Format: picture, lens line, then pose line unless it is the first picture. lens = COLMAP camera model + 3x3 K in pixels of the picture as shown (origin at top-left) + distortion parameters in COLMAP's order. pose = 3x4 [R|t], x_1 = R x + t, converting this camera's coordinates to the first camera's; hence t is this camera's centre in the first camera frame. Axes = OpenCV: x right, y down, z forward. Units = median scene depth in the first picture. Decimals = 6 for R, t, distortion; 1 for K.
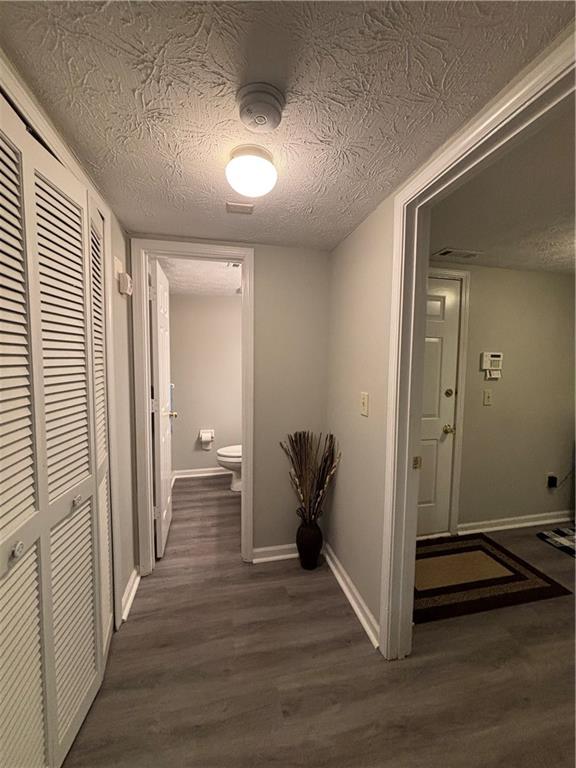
lens RADIAL K [[307.7, 0, 290.2], [0, 307.7, 382.4], [0, 0, 1]] dist [-0.003061, 0.000117]
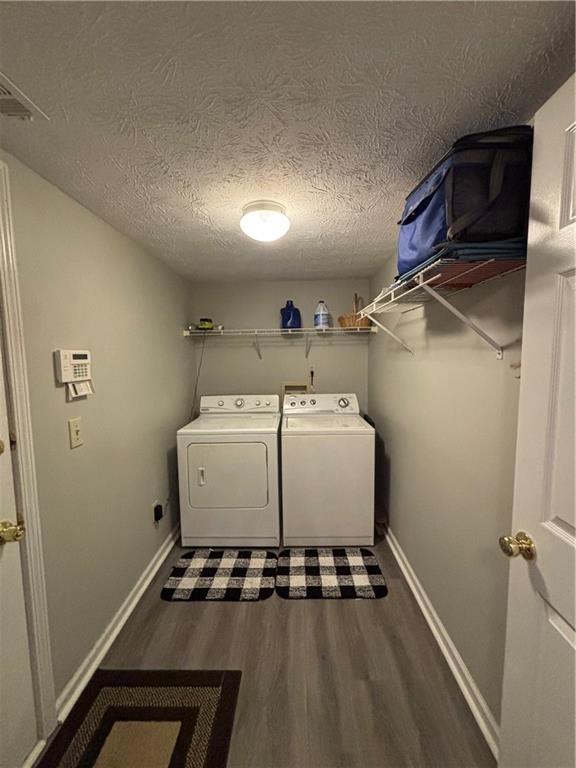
lens RADIAL K [[307.7, 0, 291.4], [0, 307.7, 382.9], [0, 0, 1]] dist [-0.003061, 0.000117]
pose [[0.244559, -0.095963, 0.964874, 0.221575], [0.083723, 0.993464, 0.077586, -0.049491], [-0.966013, 0.061808, 0.250995, 0.493690]]
